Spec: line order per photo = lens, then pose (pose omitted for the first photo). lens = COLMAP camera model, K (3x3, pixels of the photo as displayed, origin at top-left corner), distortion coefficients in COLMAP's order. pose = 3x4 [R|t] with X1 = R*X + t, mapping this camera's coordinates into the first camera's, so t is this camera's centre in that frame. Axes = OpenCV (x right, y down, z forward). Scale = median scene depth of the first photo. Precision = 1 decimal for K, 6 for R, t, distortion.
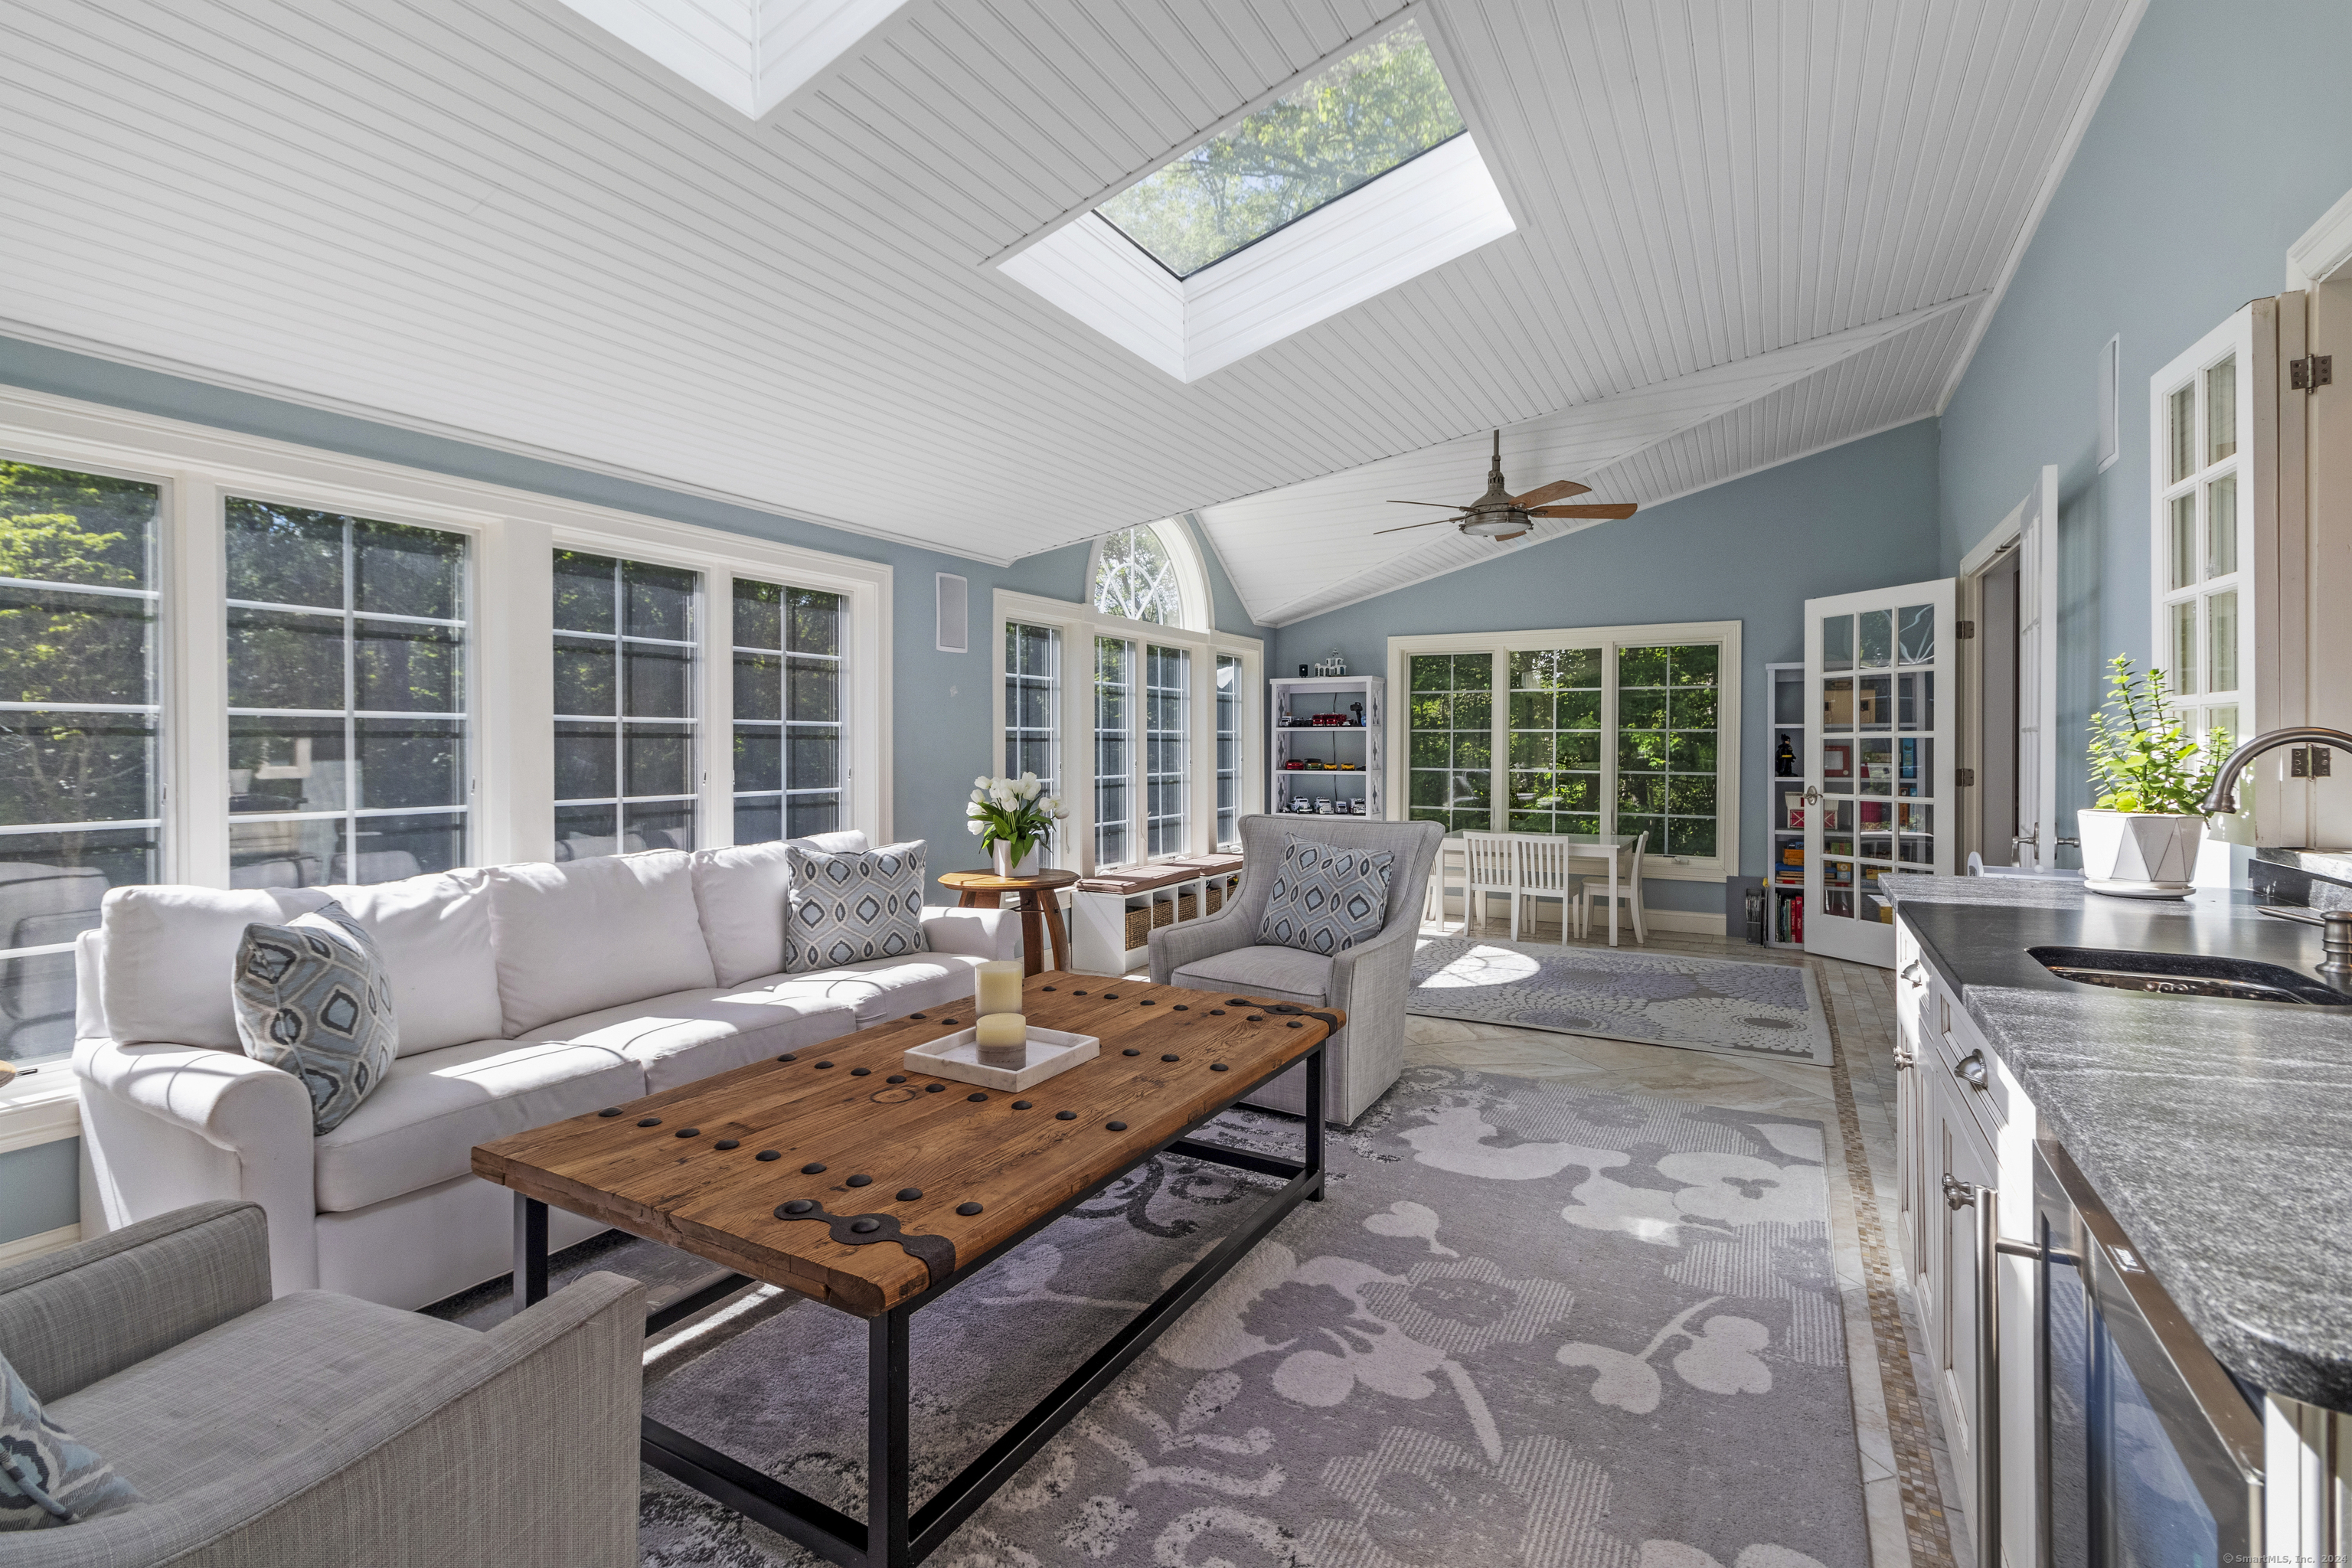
lens RADIAL K [[1070.1, 0, 1174.3], [0, 1070.1, 750.6], [0, 0, 1]] dist [0.000643, -0.000306]
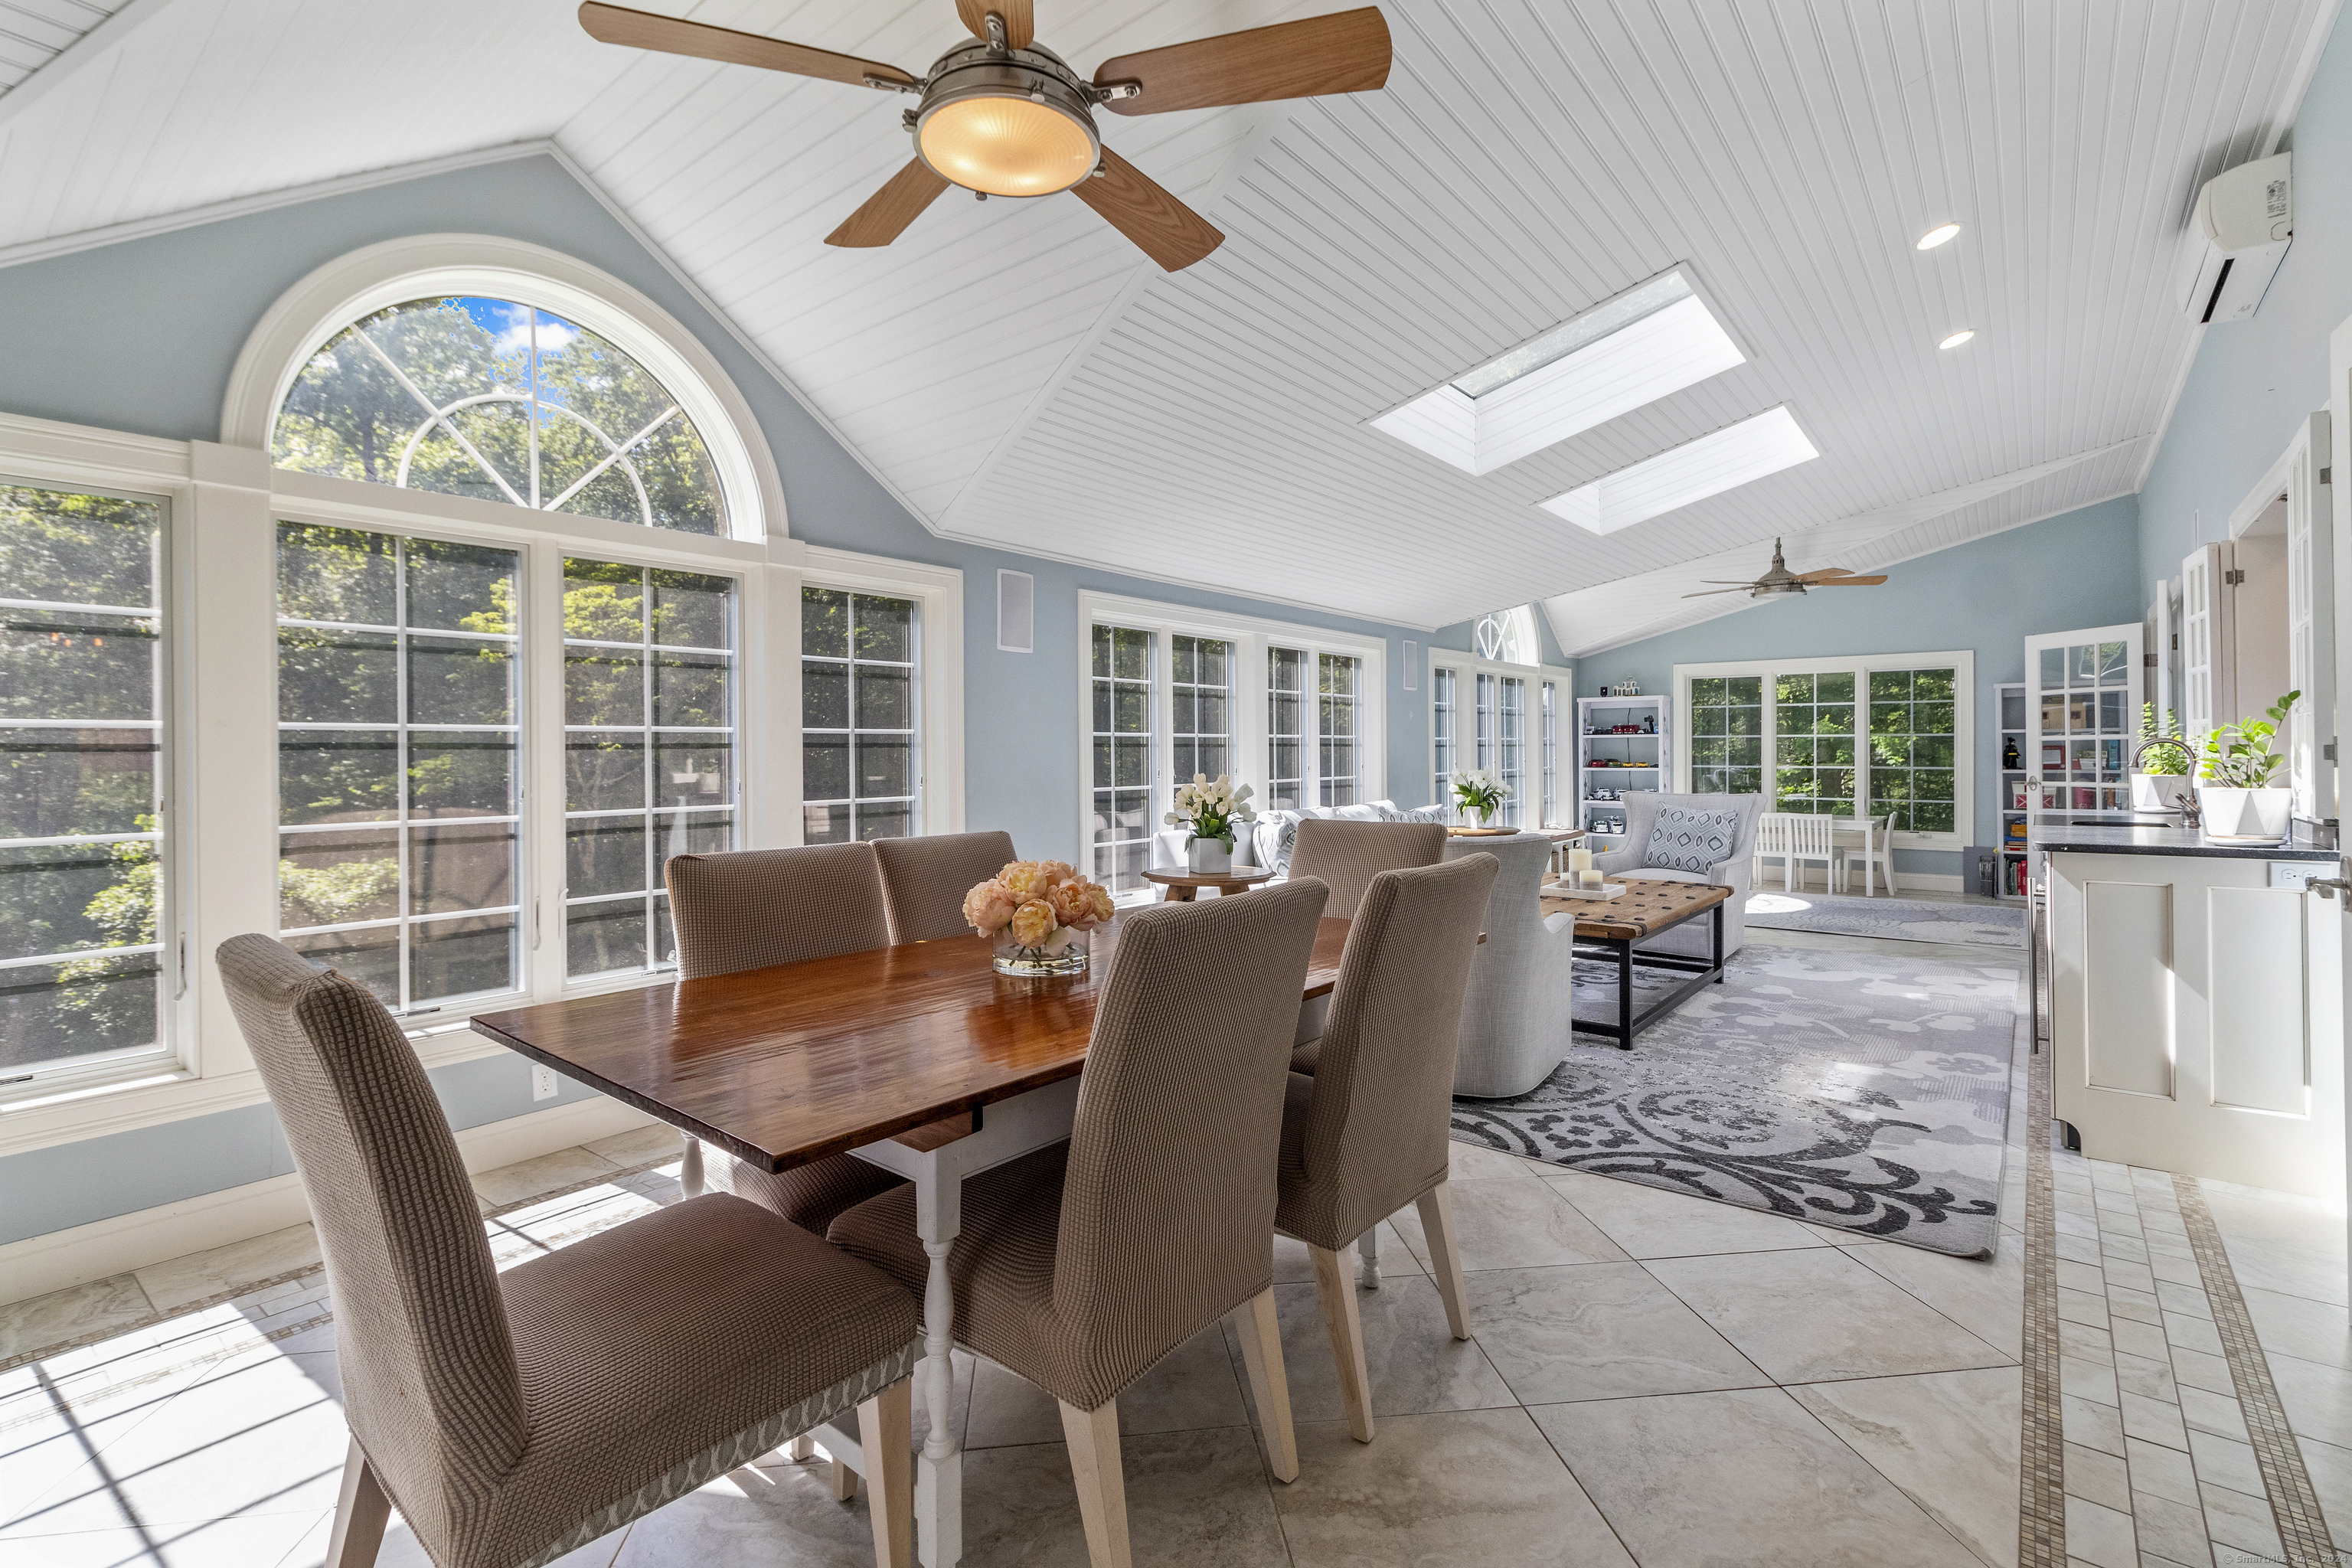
lens RADIAL K [[1070.1, 0, 1174.3], [0, 1070.1, 750.6], [0, 0, 1]] dist [0.000643, -0.000306]
pose [[0.986151, -0.007492, -0.165678, -0.228681], [0.006497, 0.999957, -0.006547, 0.003114], [0.165720, 0.005380, 0.986158, -0.475185]]
